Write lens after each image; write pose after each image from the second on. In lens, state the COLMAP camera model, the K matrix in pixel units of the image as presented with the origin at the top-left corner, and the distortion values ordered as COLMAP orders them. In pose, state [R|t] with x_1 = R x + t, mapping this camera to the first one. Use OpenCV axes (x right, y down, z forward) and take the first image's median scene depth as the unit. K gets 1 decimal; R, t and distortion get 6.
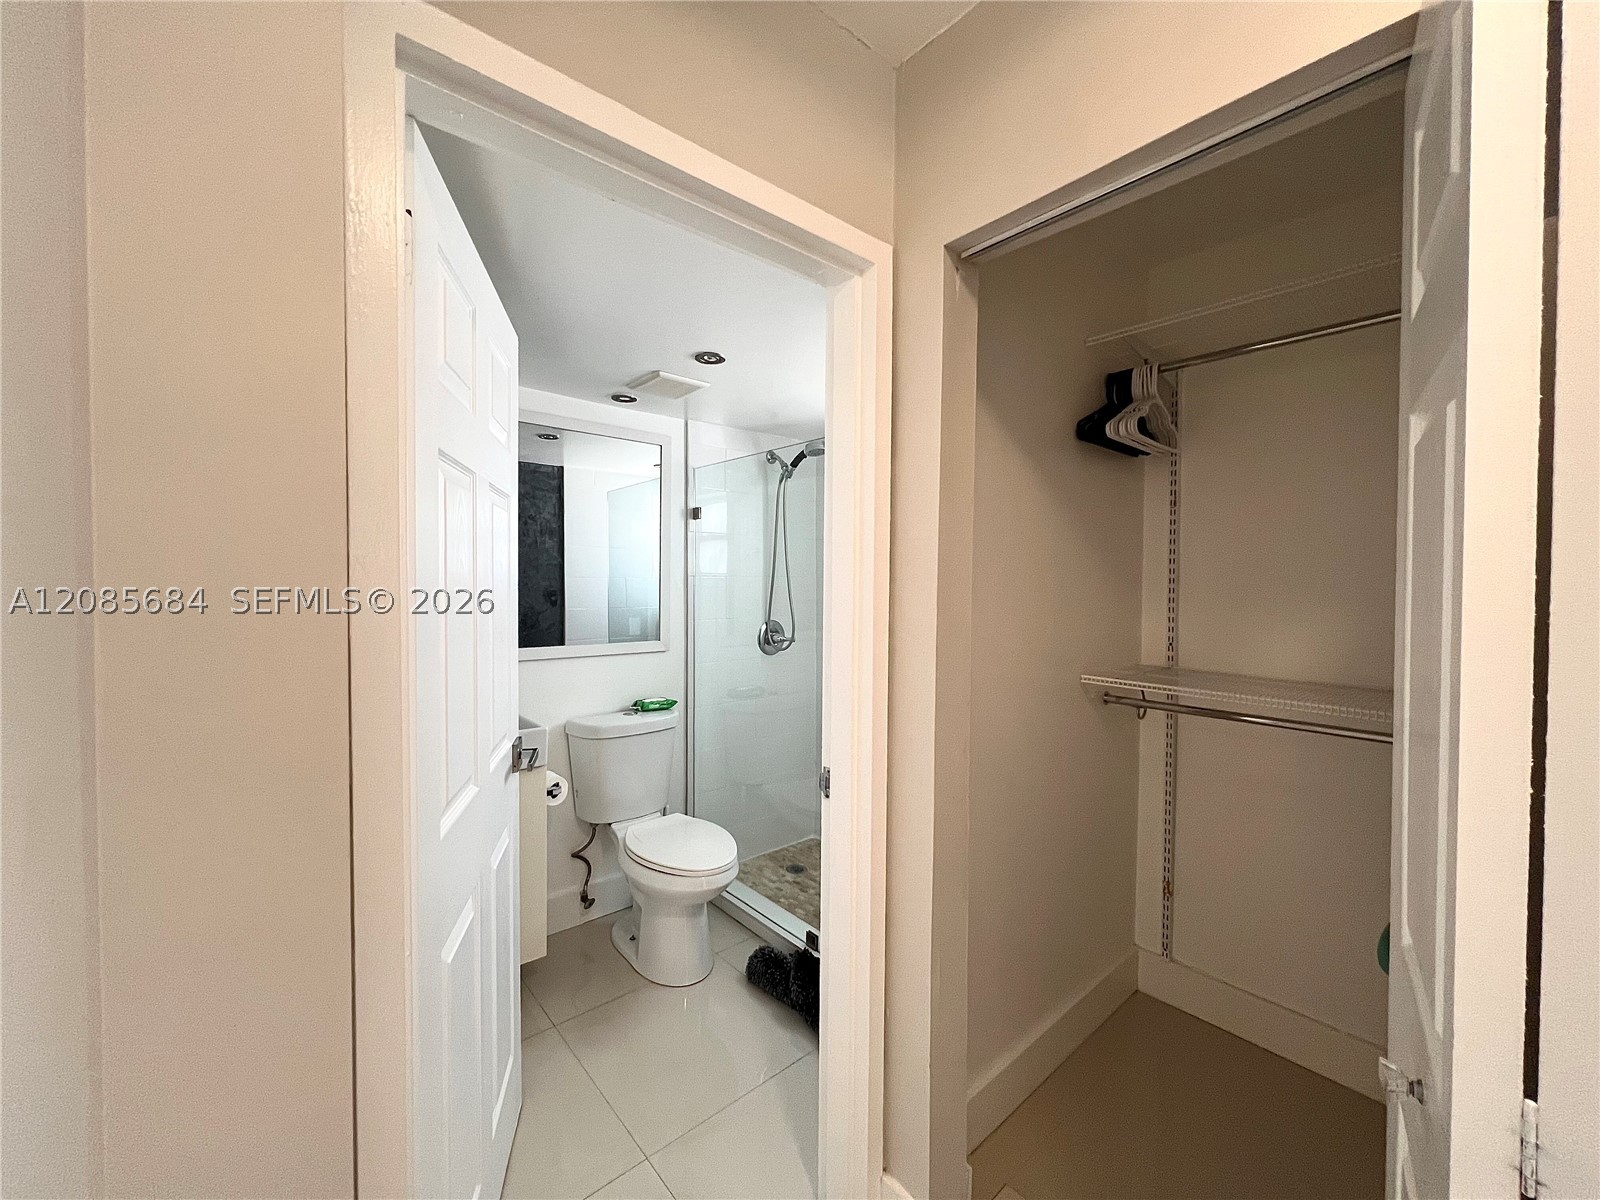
lens RADIAL K [[636.9, 0, 800.5], [0, 636.9, 596.3], [0, 0, 1]] dist [0.001120, -0.001128]
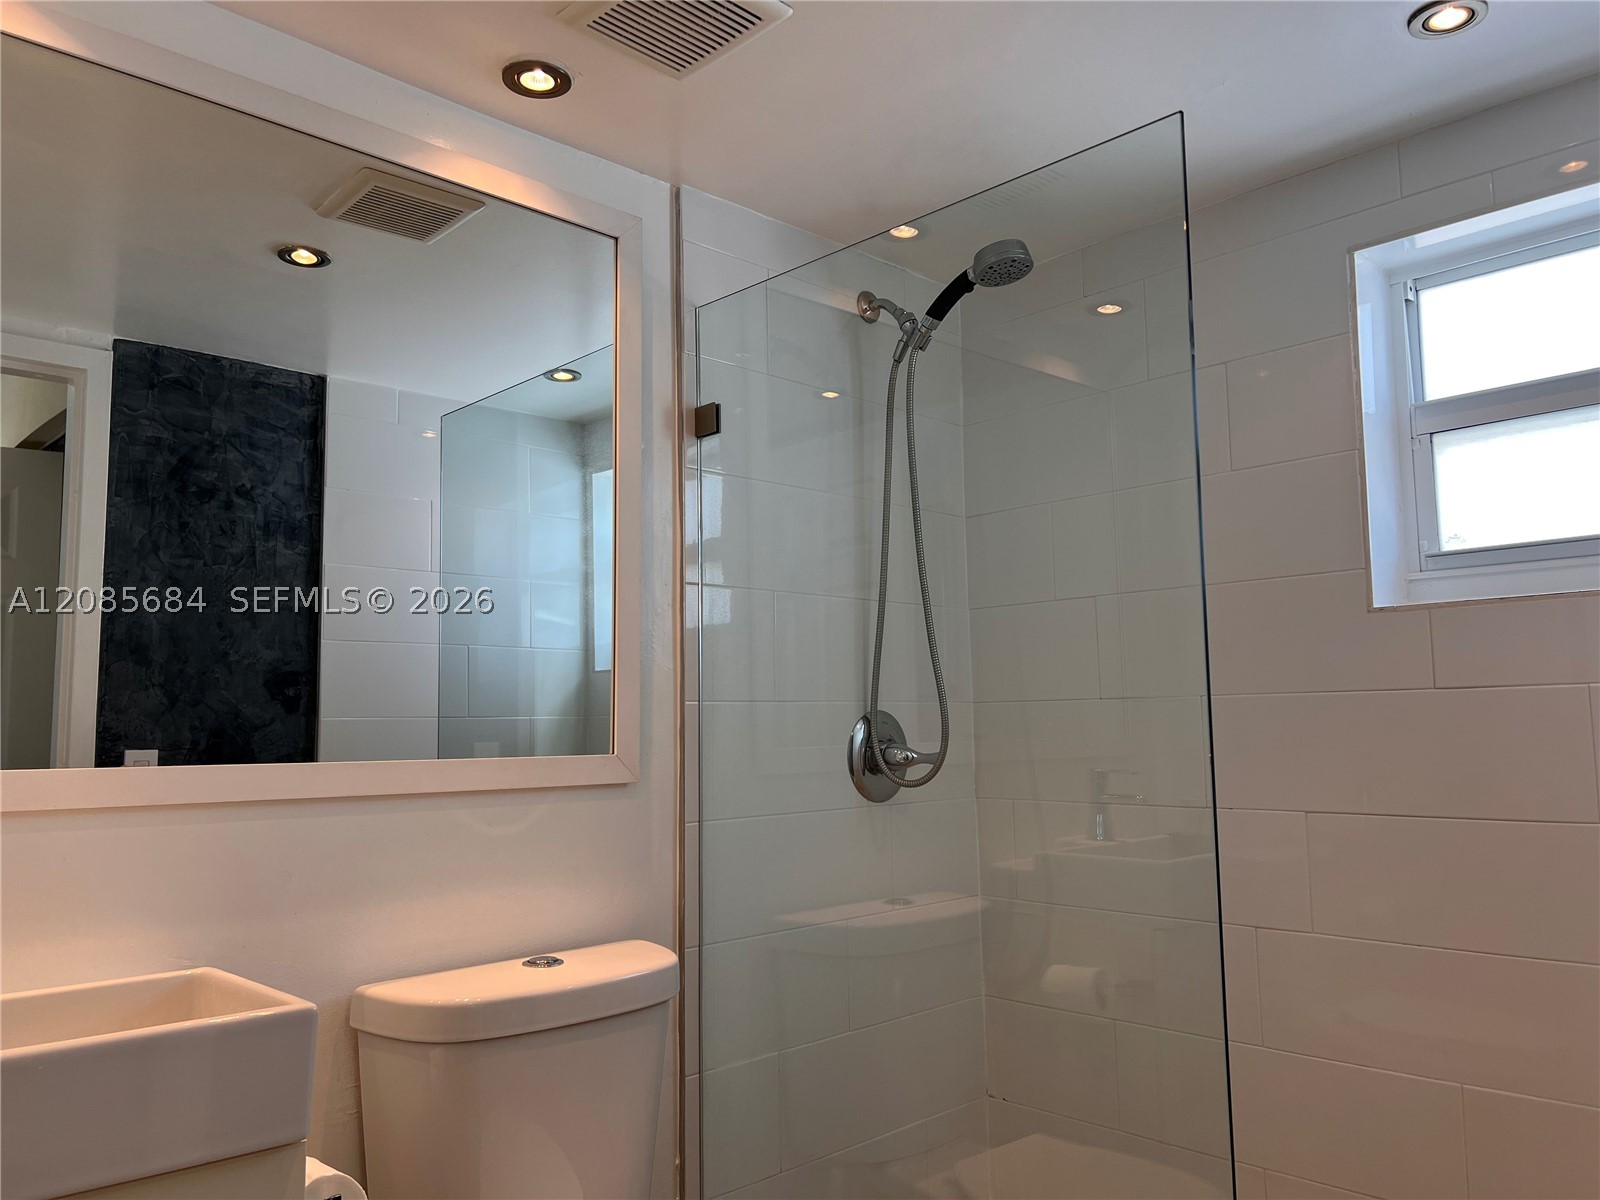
lens RADIAL K [[1195.5, 0, 796.6], [0, 1195.5, 596.1], [0, 0, 1]] dist [0.061995, -0.071279]
pose [[0.998250, -0.015981, 0.056933, -0.138082], [0.023420, 0.990907, -0.132498, 0.064667], [-0.054298, 0.133599, 0.989547, 0.272674]]
